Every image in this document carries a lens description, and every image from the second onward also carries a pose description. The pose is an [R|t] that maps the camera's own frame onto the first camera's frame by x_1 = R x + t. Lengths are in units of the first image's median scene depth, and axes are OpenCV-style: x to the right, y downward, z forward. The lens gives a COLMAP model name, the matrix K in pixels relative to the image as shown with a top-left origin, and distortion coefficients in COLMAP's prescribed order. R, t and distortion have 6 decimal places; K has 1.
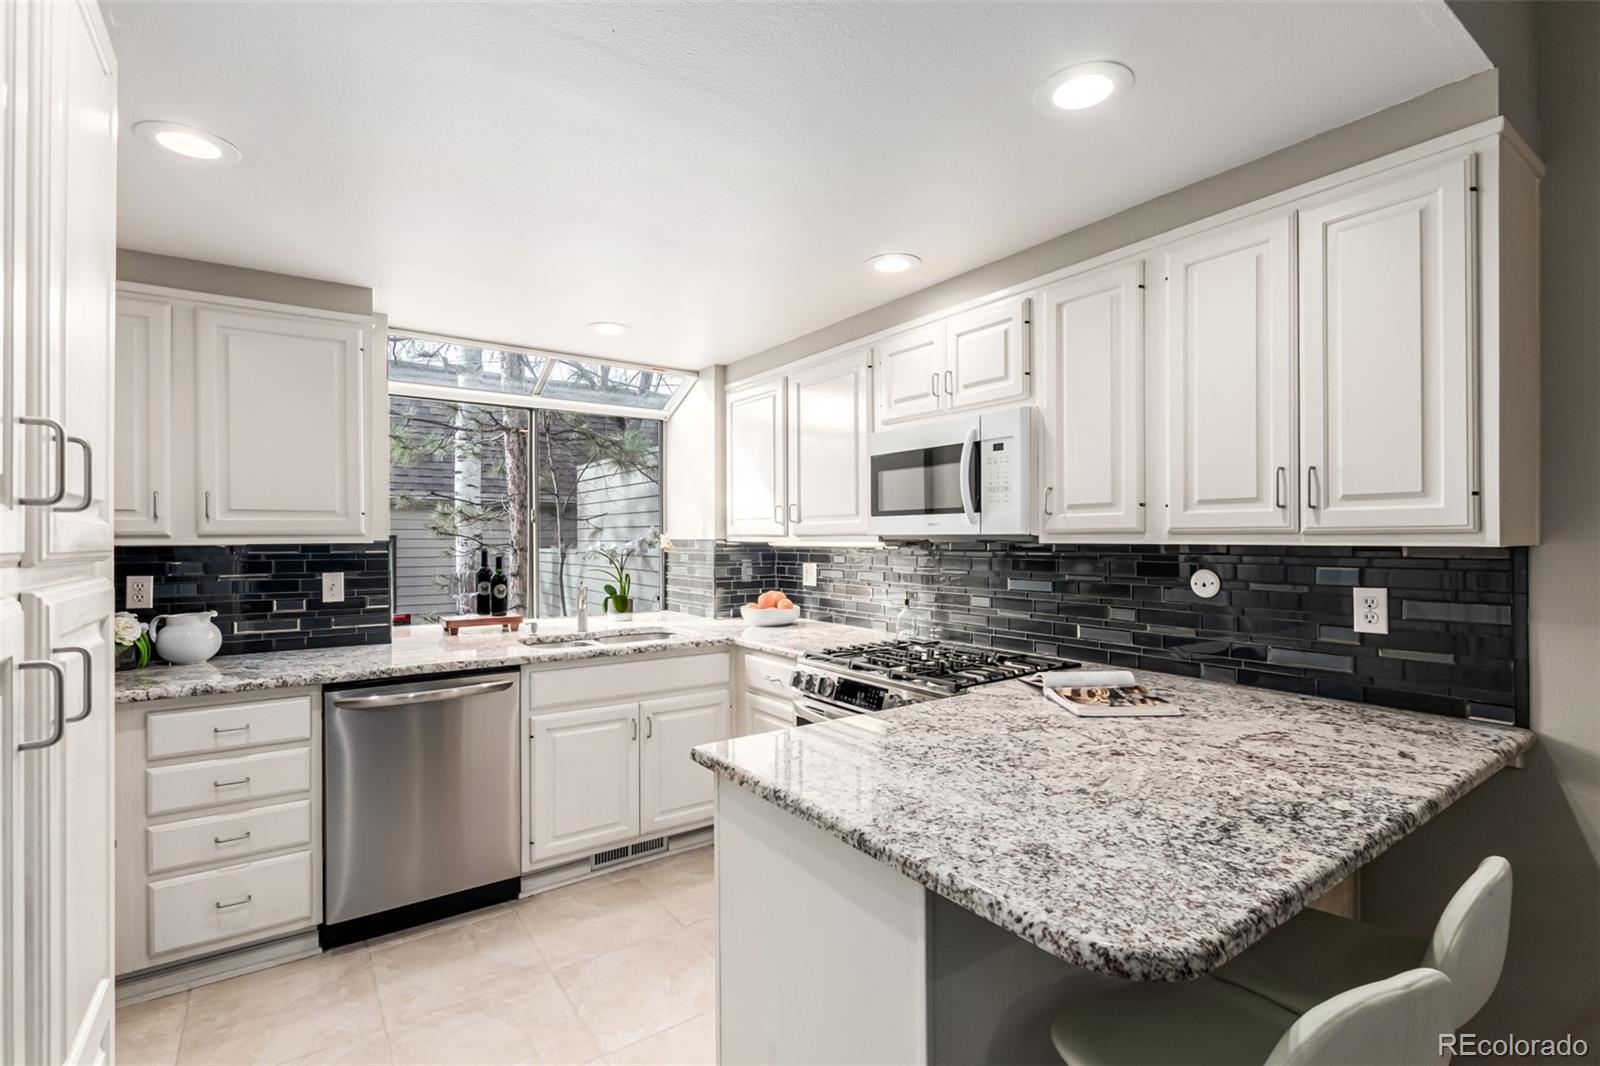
lens RADIAL K [[736.5, 0, 795.8], [0, 736.5, 530.9], [0, 0, 1]] dist [0.004836, -0.003456]
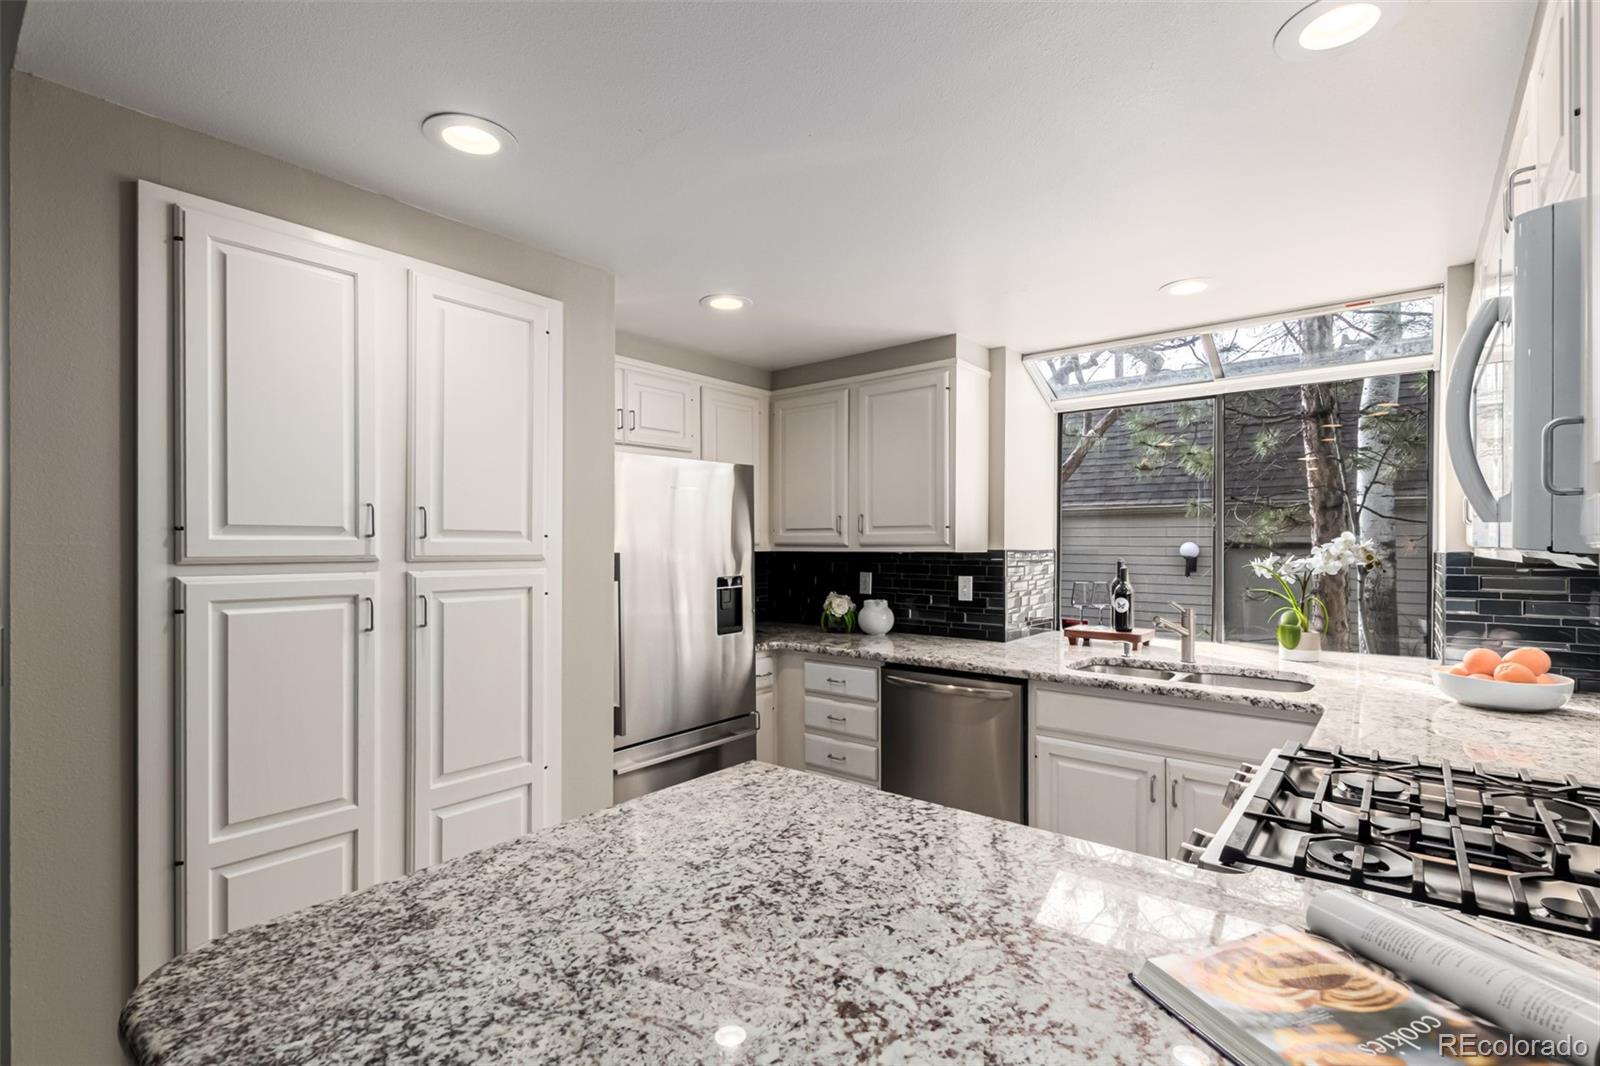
lens RADIAL K [[736.5, 0, 806.7], [0, 736.5, 544.5], [0, 0, 1]] dist [0.004836, -0.003456]
pose [[0.273272, 0.002523, -0.961933, 0.545145], [0.007351, 0.999962, 0.004711, -0.002879], [0.961909, -0.008359, 0.273243, 0.514967]]
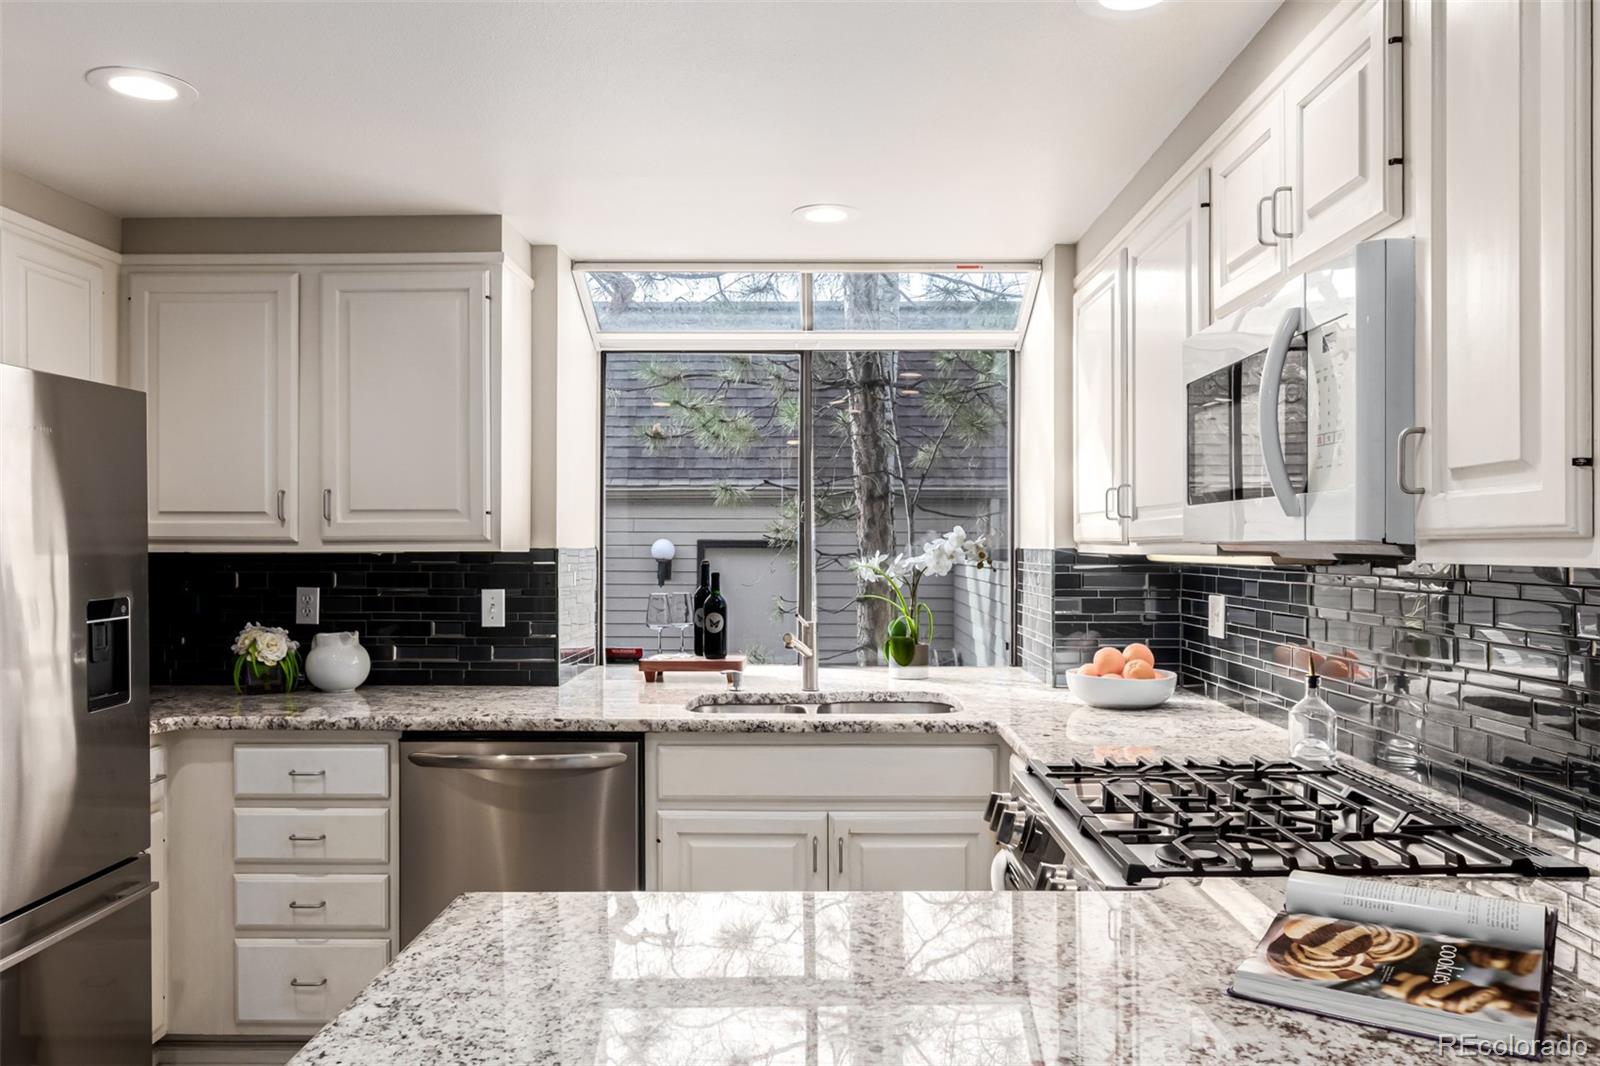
lens RADIAL K [[1146.7, 0, 804.0], [0, 1146.7, 535.5], [0, 0, 1]] dist [-0.000528, 0.003859]
pose [[0.811003, -0.001000, -0.585041, 0.412603], [0.002180, 0.999997, 0.001313, -0.000666], [0.585037, -0.002341, 0.811003, 0.258955]]
